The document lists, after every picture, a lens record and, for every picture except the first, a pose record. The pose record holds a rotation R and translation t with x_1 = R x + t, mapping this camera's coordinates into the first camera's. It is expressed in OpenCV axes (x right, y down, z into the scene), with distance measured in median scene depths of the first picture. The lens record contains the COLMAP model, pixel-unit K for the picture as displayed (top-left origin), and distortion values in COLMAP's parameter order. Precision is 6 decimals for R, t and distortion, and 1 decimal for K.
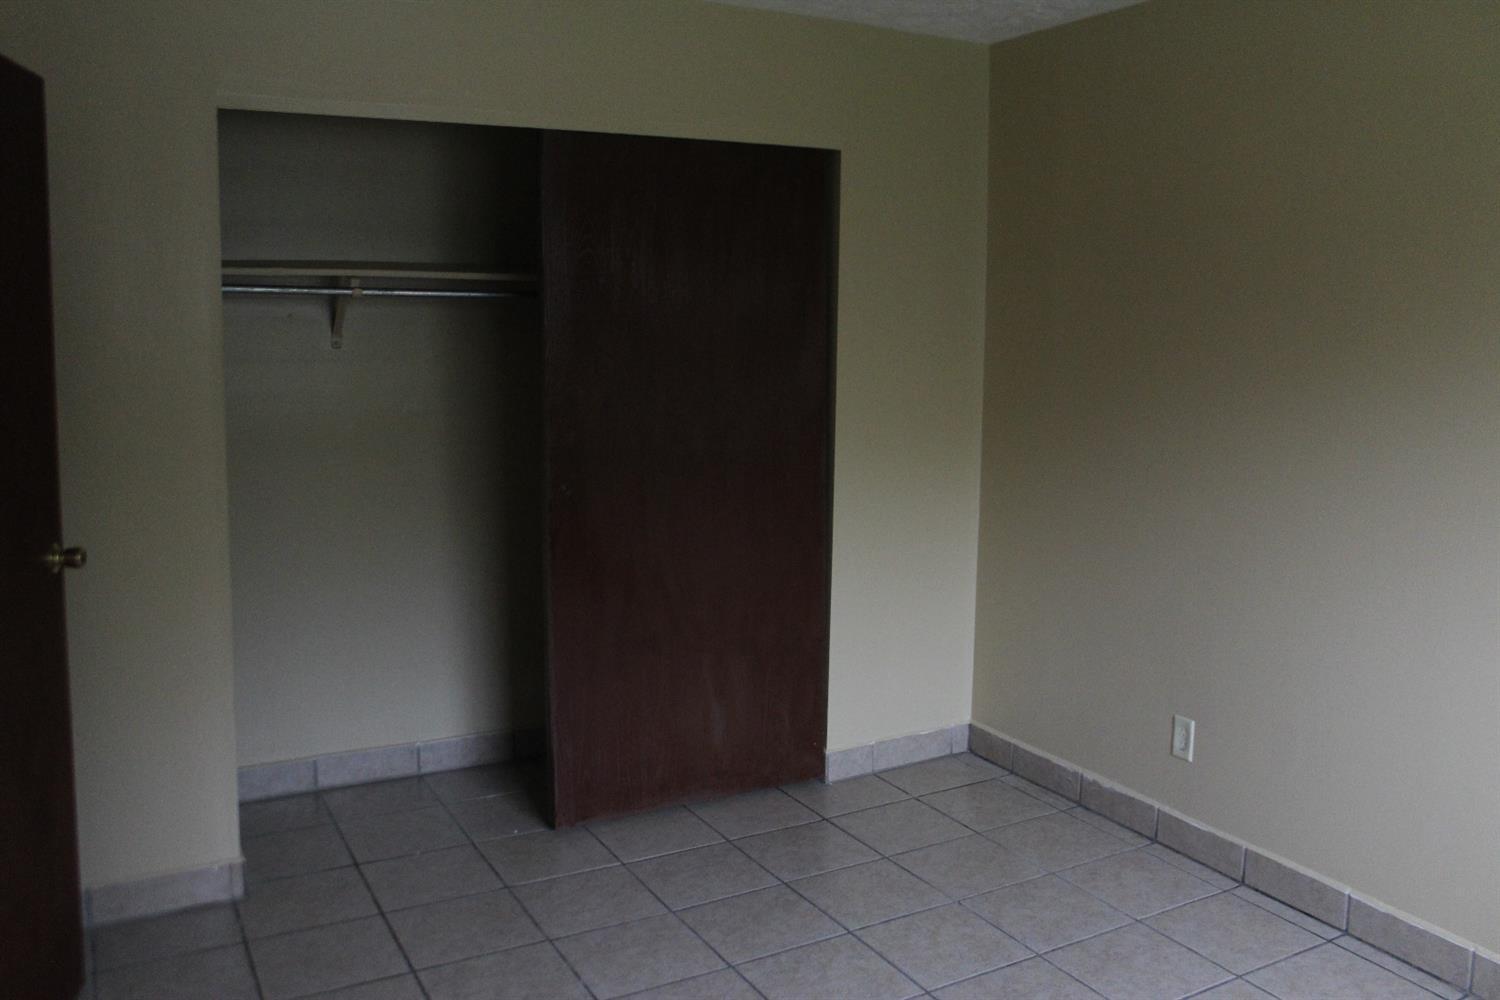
lens RADIAL K [[1292.0, 0, 800.6], [0, 1292.0, 461.8], [0, 0, 1]] dist [-0.139377, 0.160473]
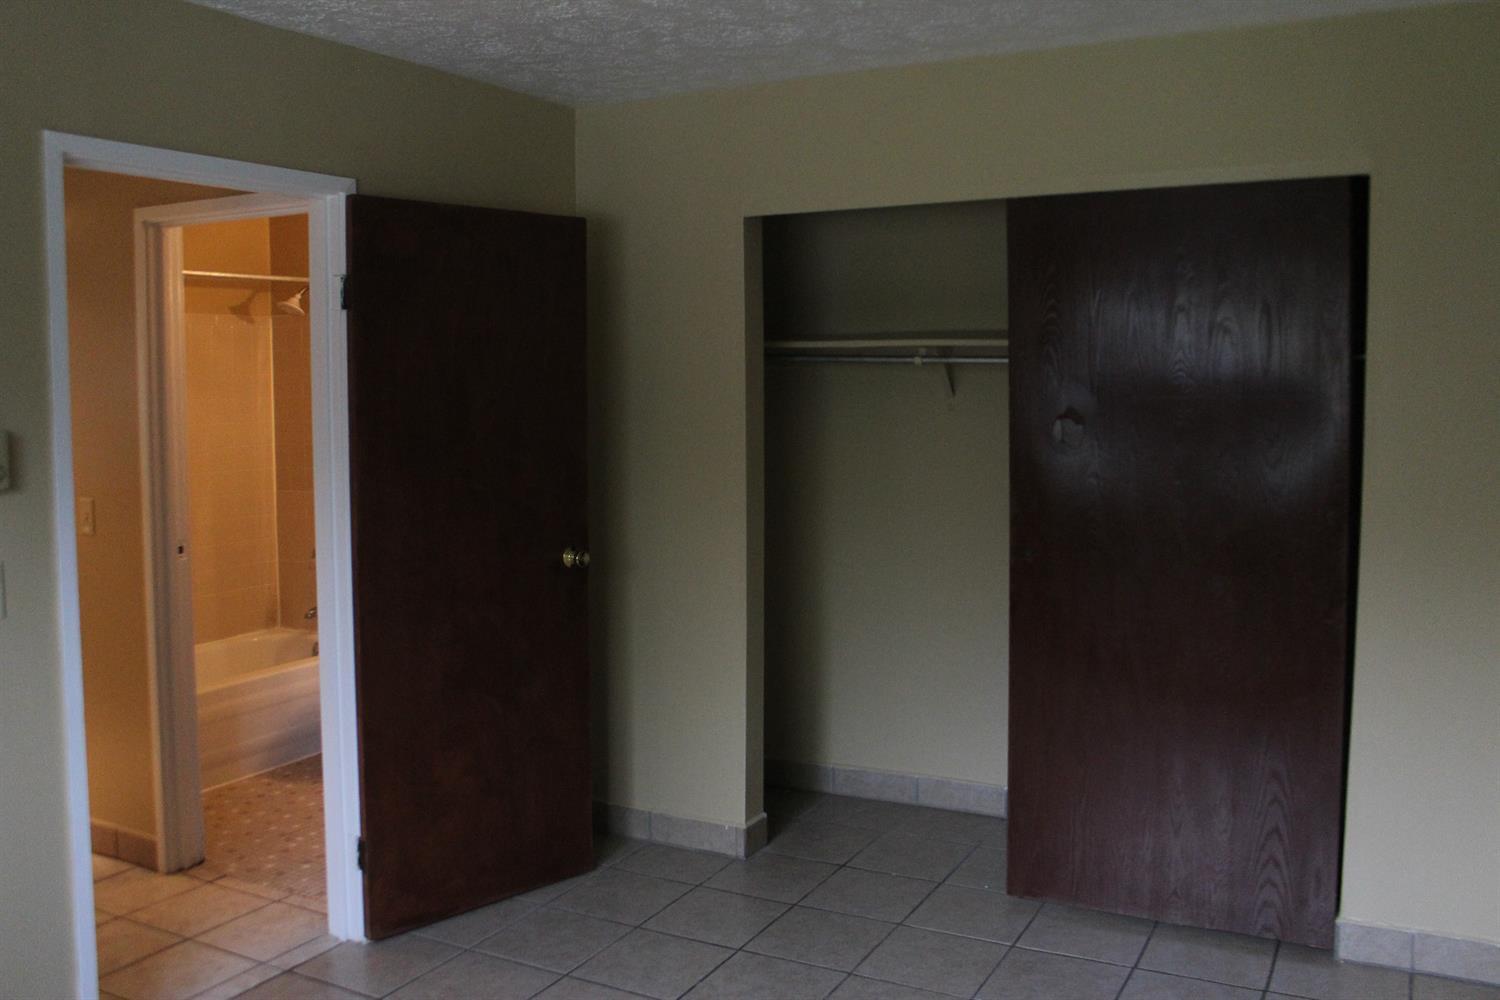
lens RADIAL K [[1292.0, 0, 800.6], [0, 1292.0, 461.8], [0, 0, 1]] dist [-0.139377, 0.160473]
pose [[0.552625, 0.042872, -0.832326, 0.501166], [-0.084516, 0.996411, -0.004792, -0.029143], [0.829133, 0.072993, 0.554265, 0.276804]]
